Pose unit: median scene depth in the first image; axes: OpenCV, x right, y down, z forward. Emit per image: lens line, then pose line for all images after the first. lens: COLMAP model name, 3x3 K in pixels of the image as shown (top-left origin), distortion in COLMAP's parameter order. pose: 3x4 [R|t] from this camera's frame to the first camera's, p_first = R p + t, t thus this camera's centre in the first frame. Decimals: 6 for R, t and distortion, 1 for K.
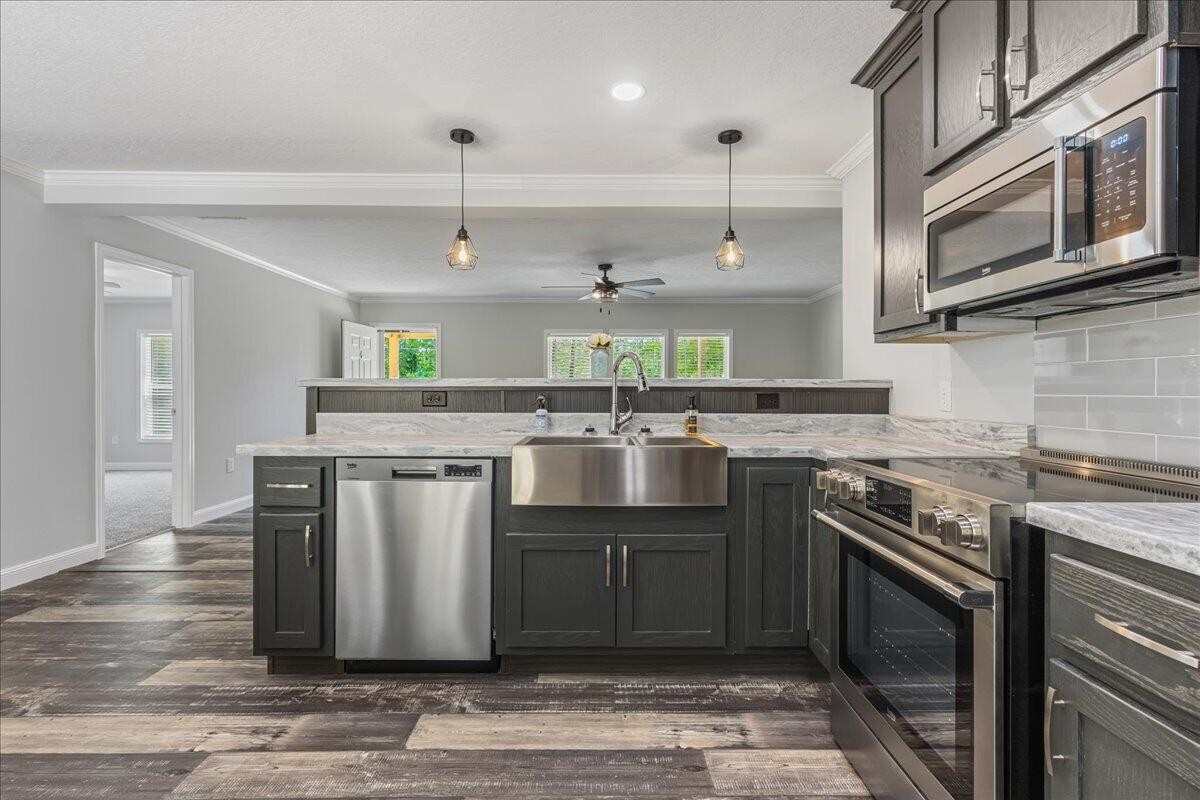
lens RADIAL K [[559.6, 0, 601.6], [0, 559.6, 389.2], [0, 0, 1]] dist [0.002216, 0.000818]
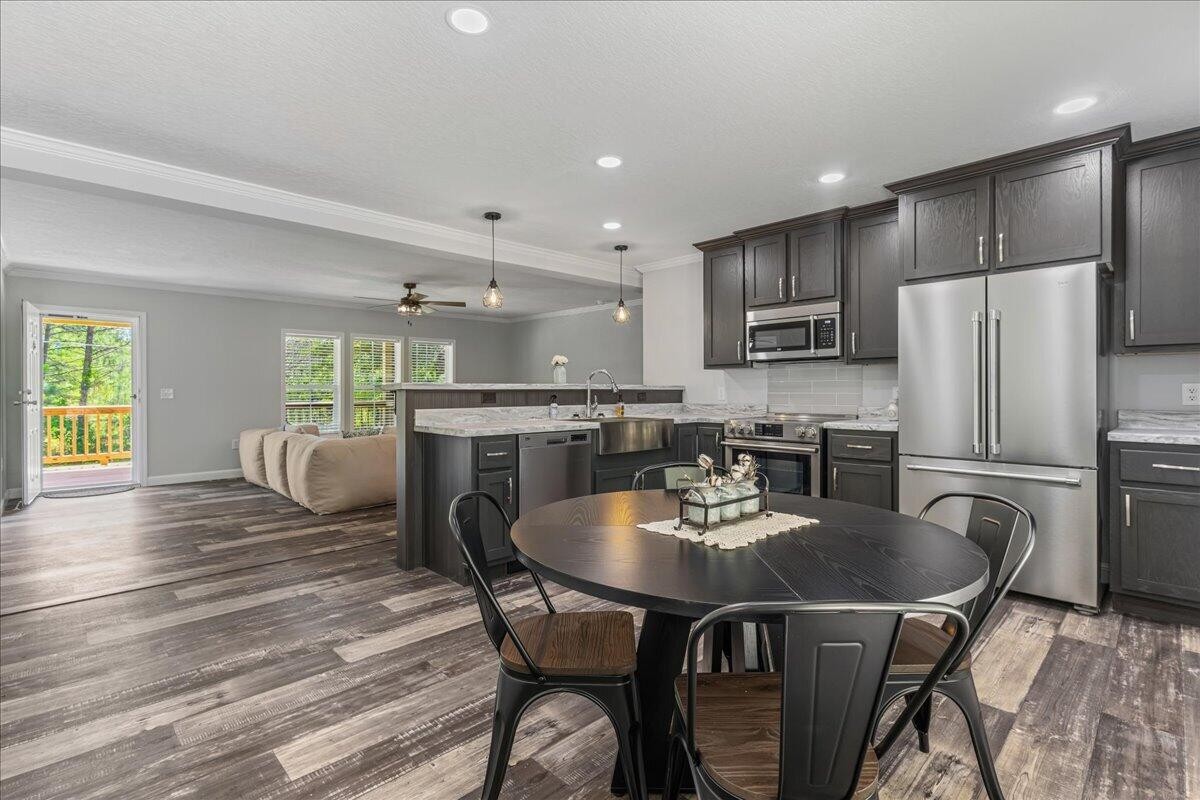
lens RADIAL K [[559.6, 0, 601.6], [0, 559.6, 389.2], [0, 0, 1]] dist [0.002216, 0.000818]
pose [[0.721540, -0.001252, 0.692371, -1.127210], [0.000656, 0.999999, 0.001124, -0.006853], [-0.692372, -0.000357, 0.721540, -0.252646]]
